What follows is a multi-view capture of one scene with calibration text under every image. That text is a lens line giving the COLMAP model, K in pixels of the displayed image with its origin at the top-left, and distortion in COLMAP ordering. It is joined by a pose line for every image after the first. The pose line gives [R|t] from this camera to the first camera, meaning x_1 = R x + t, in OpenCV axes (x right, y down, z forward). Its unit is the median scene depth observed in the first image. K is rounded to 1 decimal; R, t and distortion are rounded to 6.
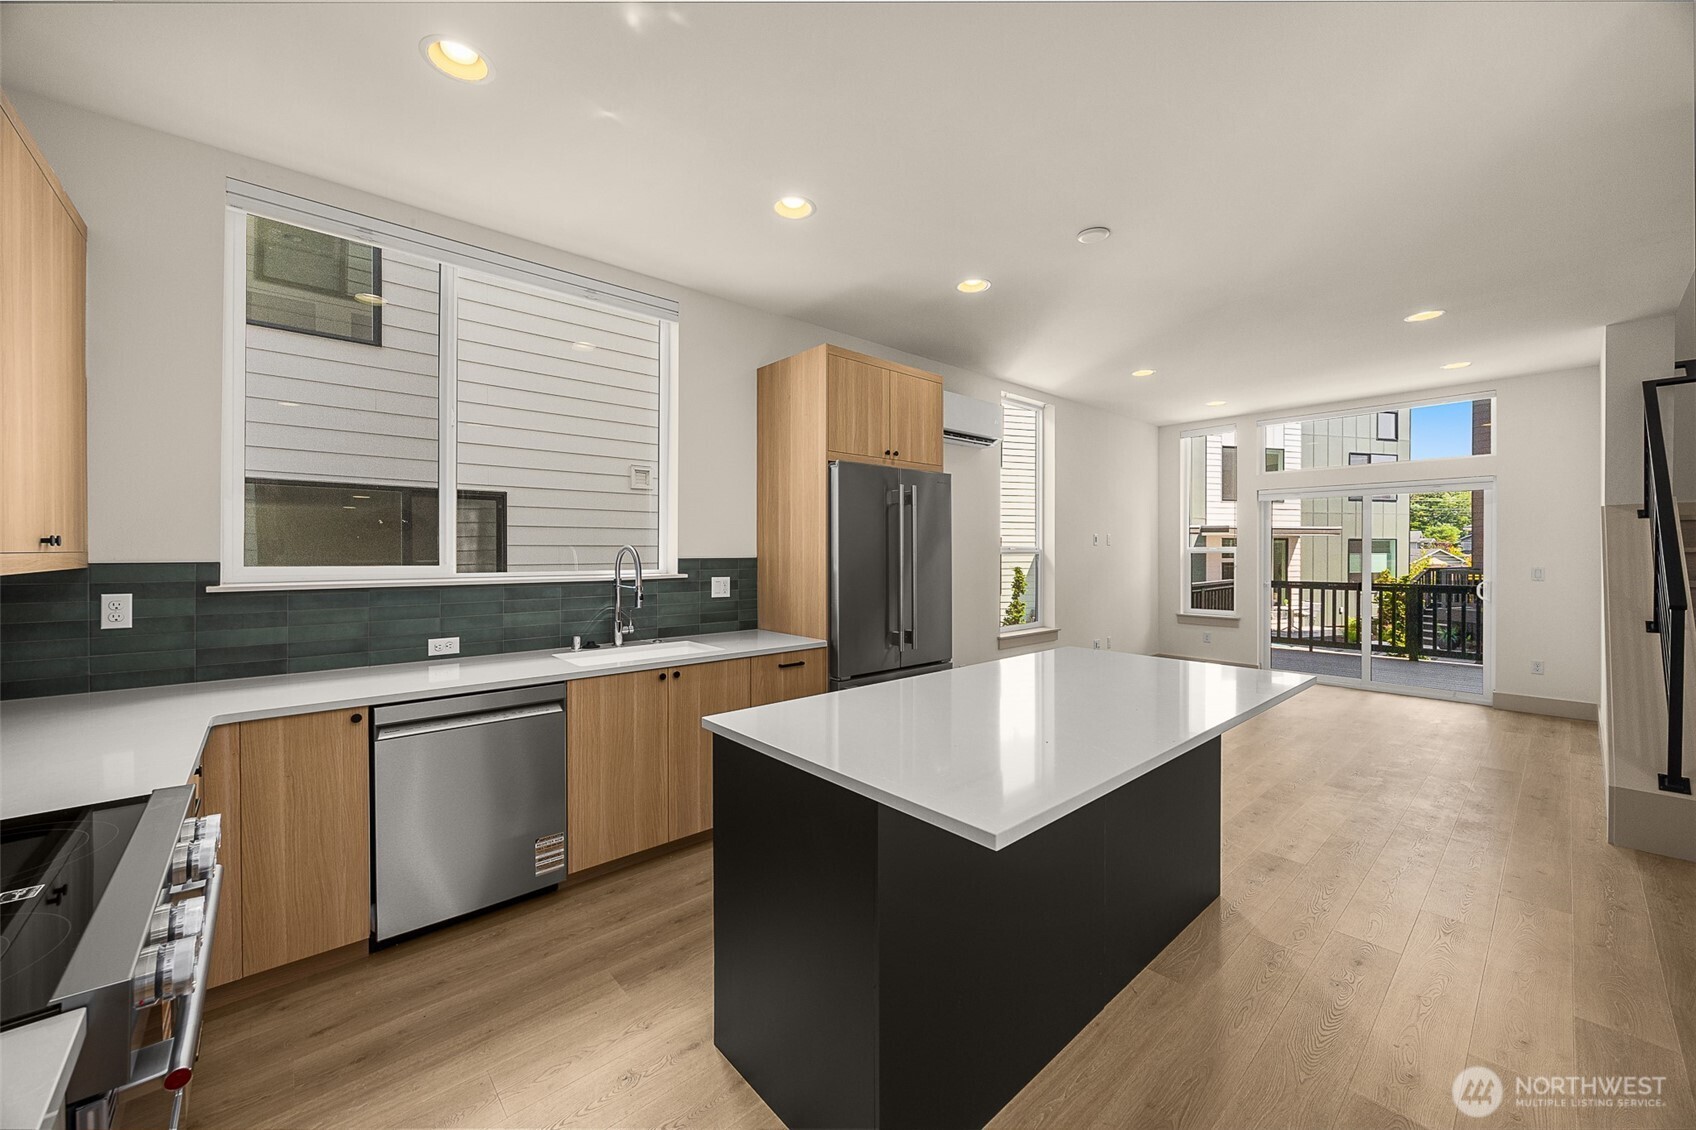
lens RADIAL K [[636.3, 0, 848.6], [0, 636.3, 555.2], [0, 0, 1]] dist [-0.001400, -0.000319]
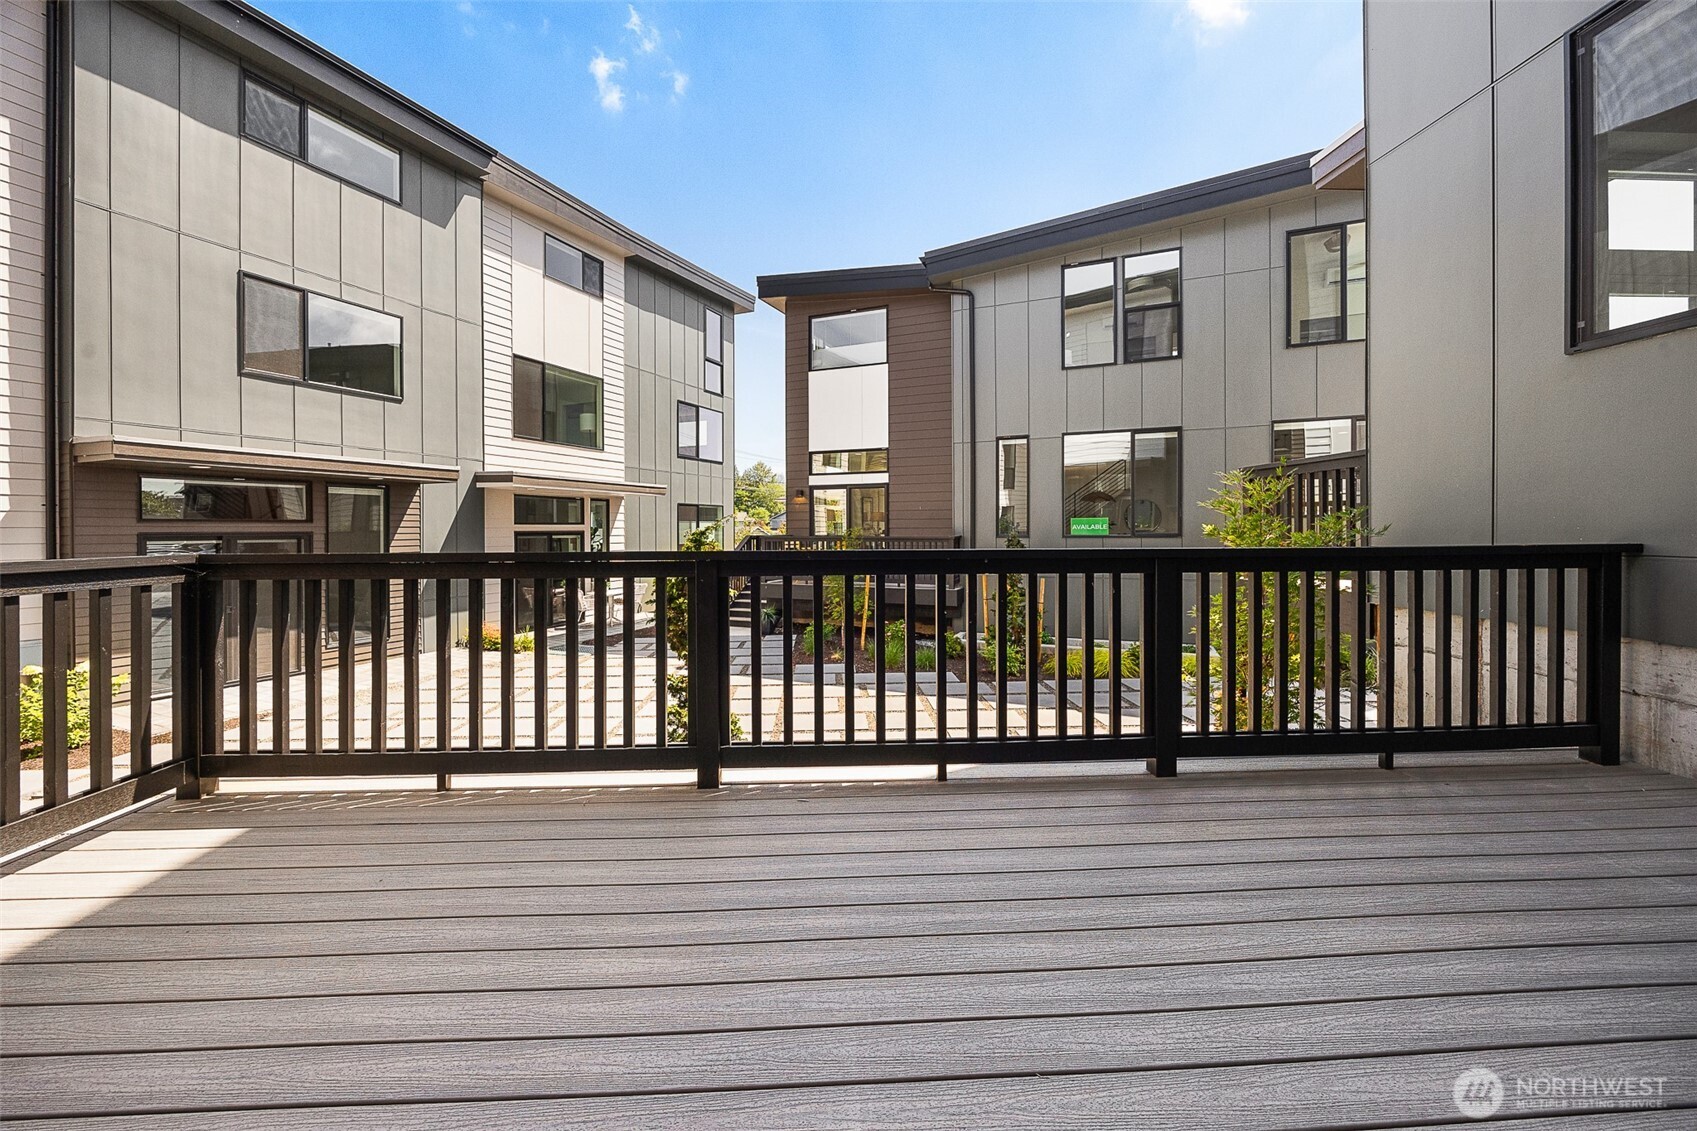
lens RADIAL K [[657.8, 0, 845.0], [0, 657.8, 529.8], [0, 0, 1]] dist [-0.001172, -0.000272]
pose [[0.635888, -0.002307, 0.771778, 1.344533], [0.008141, 0.999960, -0.003719, 0.071895], [-0.771738, 0.008648, 0.635881, 1.460124]]
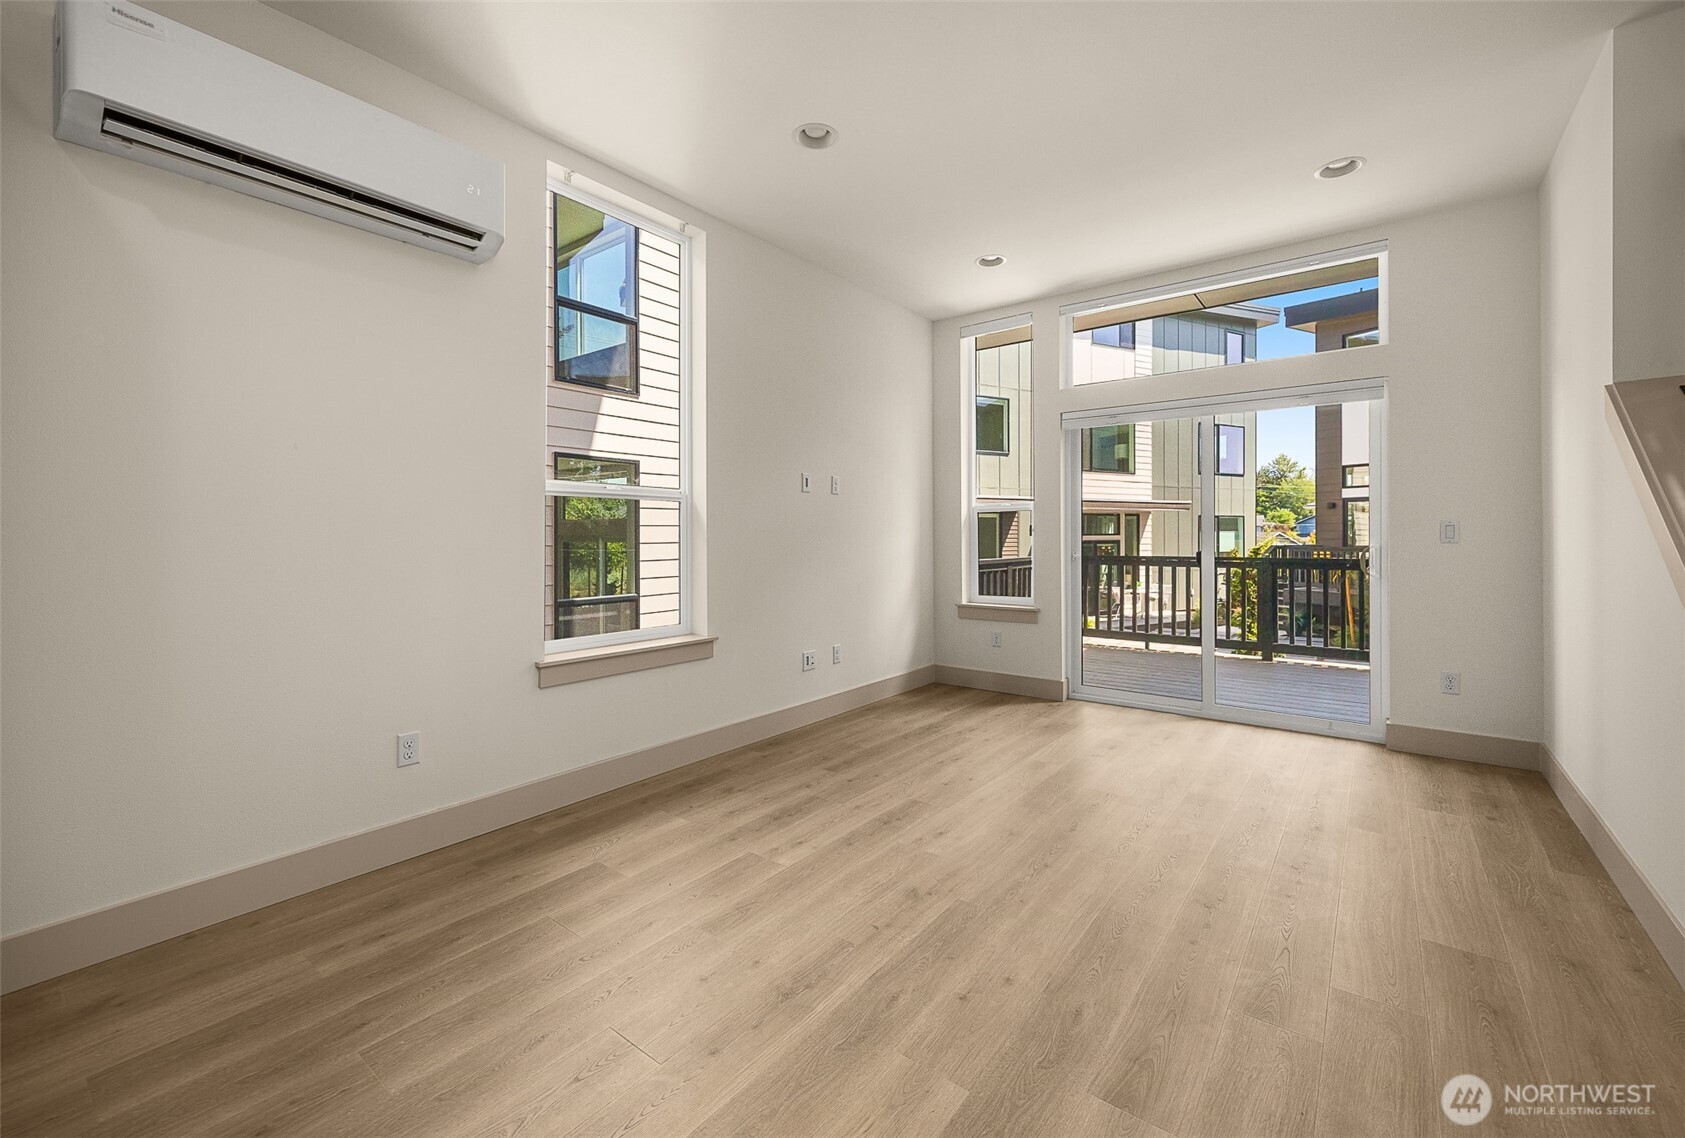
lens RADIAL K [[685.1, 0, 849.6], [0, 685.1, 537.0], [0, 0, 1]] dist [0.000243, 0.000129]
pose [[0.981964, -0.001448, 0.189060, 0.509627], [0.002384, 0.999986, -0.004728, 0.048592], [-0.189051, 0.005093, 0.981954, 0.602038]]
